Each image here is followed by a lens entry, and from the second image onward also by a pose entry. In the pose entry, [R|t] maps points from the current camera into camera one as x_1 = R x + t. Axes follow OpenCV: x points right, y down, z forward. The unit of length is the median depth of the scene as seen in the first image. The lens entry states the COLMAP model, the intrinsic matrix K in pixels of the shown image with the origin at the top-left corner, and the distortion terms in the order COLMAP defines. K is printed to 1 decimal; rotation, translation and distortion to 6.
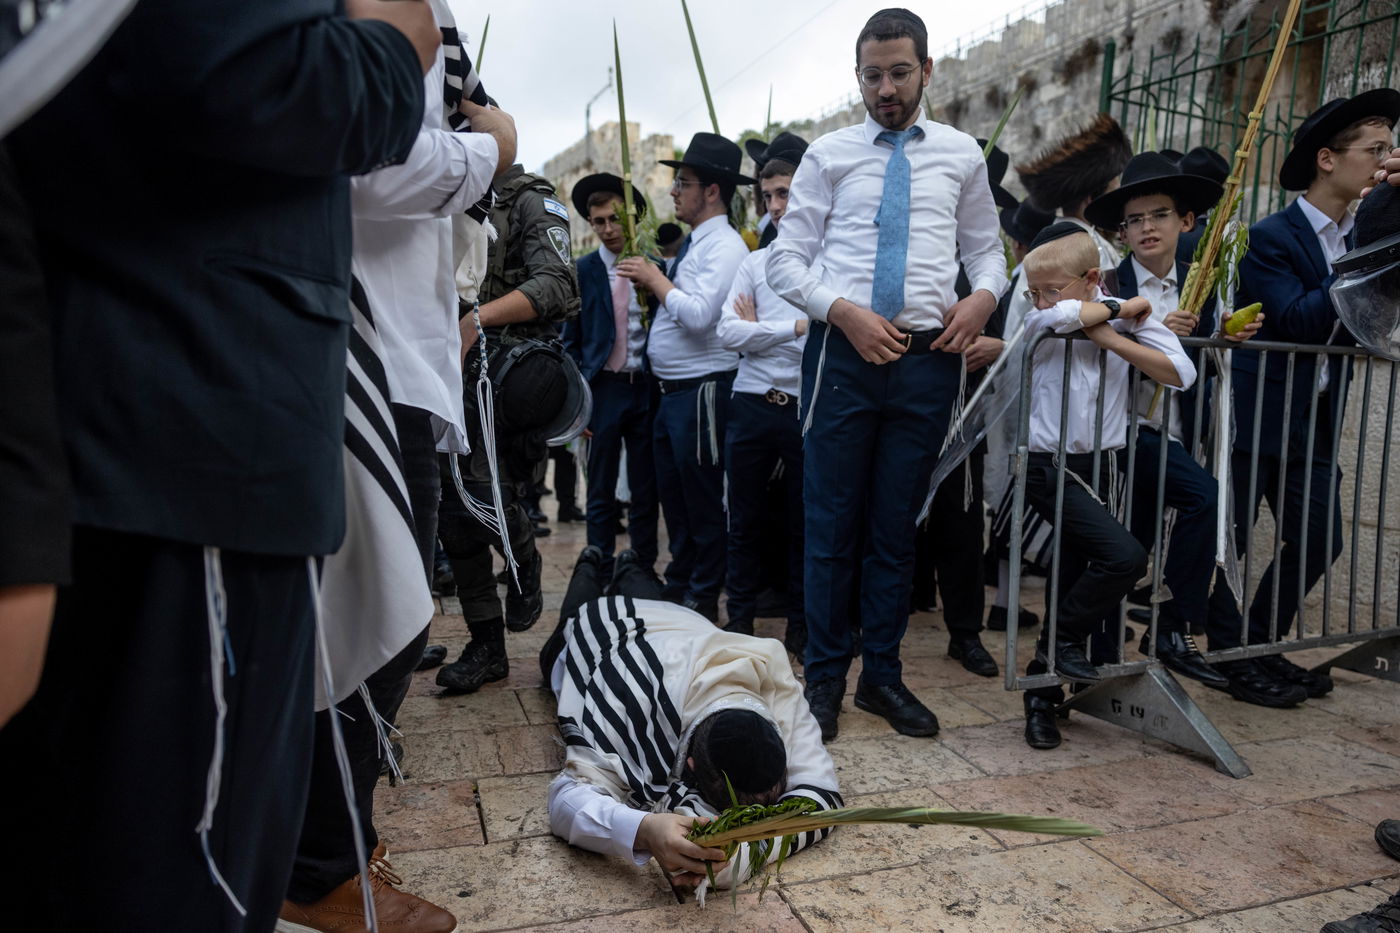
lens RADIAL K [[933.0, 0, 698.7], [0, 933.0, 474.4], [0, 0, 1]] dist [-0.004088, -0.001369]
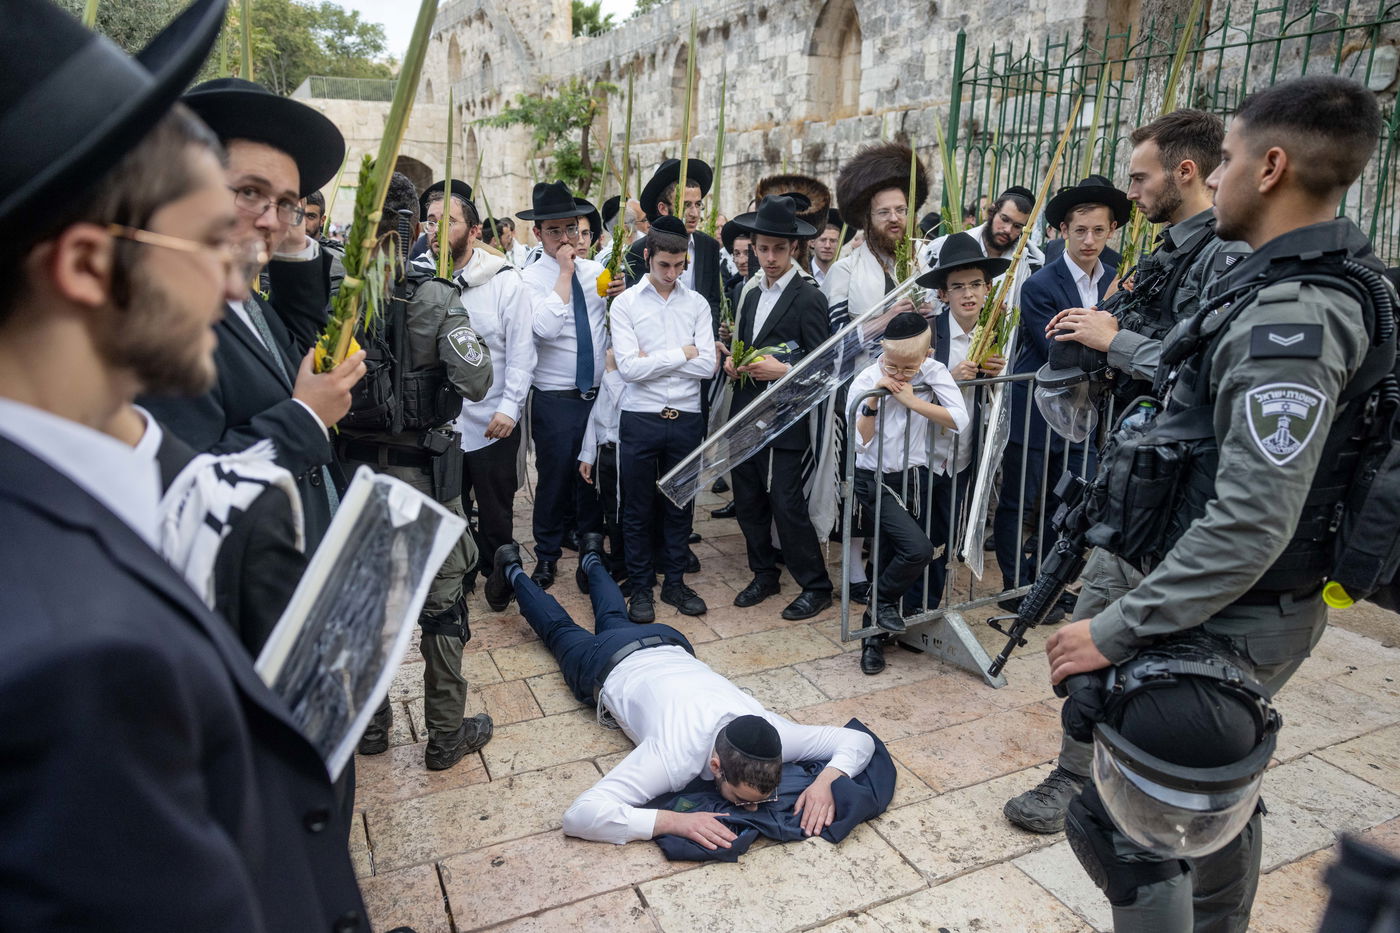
lens RADIAL K [[933.0, 0, 706.8], [0, 933.0, 475.0], [0, 0, 1]] dist [-0.004088, -0.001369]
pose [[0.994652, -0.052572, 0.088900, 0.008135], [0.038208, 0.986990, 0.156179, -0.248178], [-0.095954, -0.151947, 0.983720, -0.346829]]
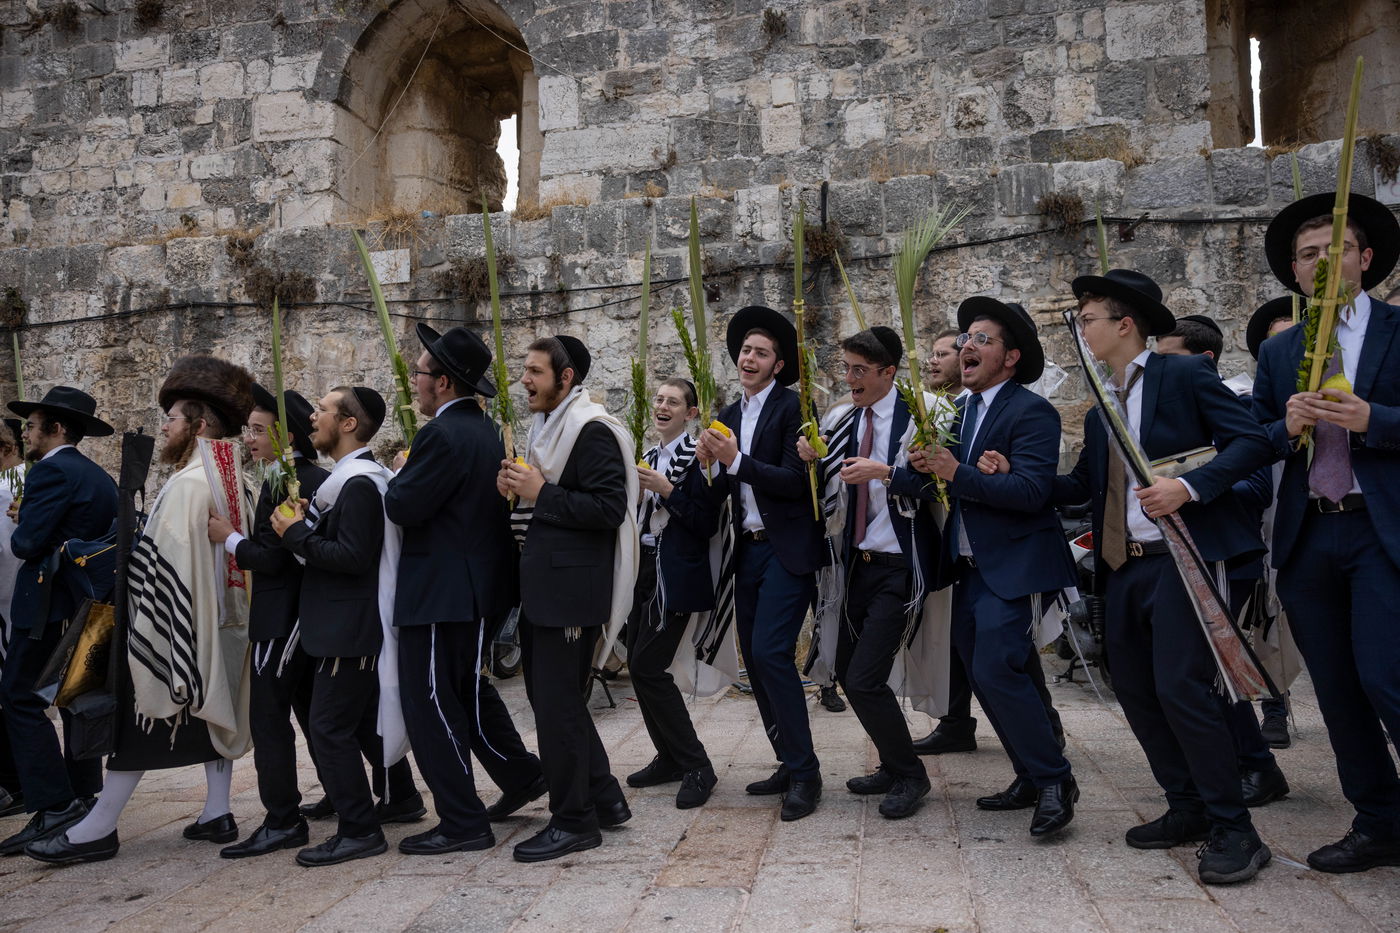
lens RADIAL K [[933.0, 0, 699.8], [0, 933.0, 471.2], [0, 0, 1]] dist [-0.004088, -0.001369]
pose [[0.487192, 0.004885, 0.873281, -0.619110], [0.151791, 0.984289, -0.090188, -0.529038], [-0.860002, 0.176495, 0.478797, 4.719031]]
